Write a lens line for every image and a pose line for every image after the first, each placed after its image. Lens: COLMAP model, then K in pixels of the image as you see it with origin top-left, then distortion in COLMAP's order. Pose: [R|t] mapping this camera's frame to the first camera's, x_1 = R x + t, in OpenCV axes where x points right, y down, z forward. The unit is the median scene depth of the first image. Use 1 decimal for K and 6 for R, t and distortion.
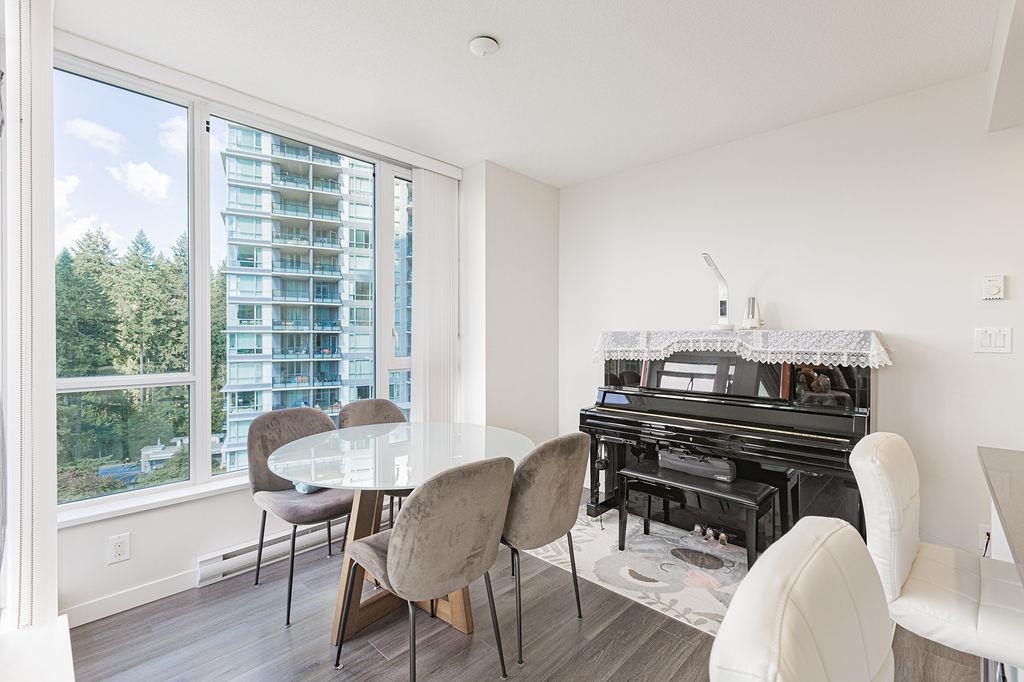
lens RADIAL K [[453.1, 0, 513.2], [0, 453.1, 338.8], [0, 0, 1]] dist [0.003885, -0.000280]
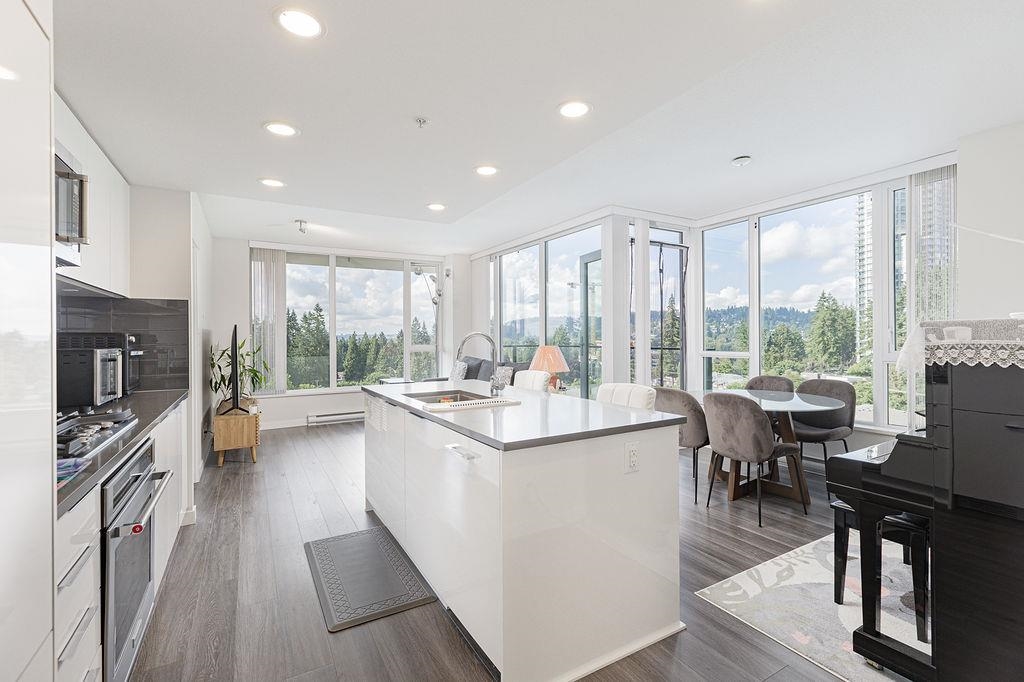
lens RADIAL K [[453.1, 0, 509.8], [0, 453.1, 336.6], [0, 0, 1]] dist [0.003885, -0.000280]
pose [[-0.277505, 0.001377, -0.960723, 0.105854], [0.005036, 0.999987, -0.000021, 0.000506], [0.960711, -0.004844, -0.277509, 0.038695]]
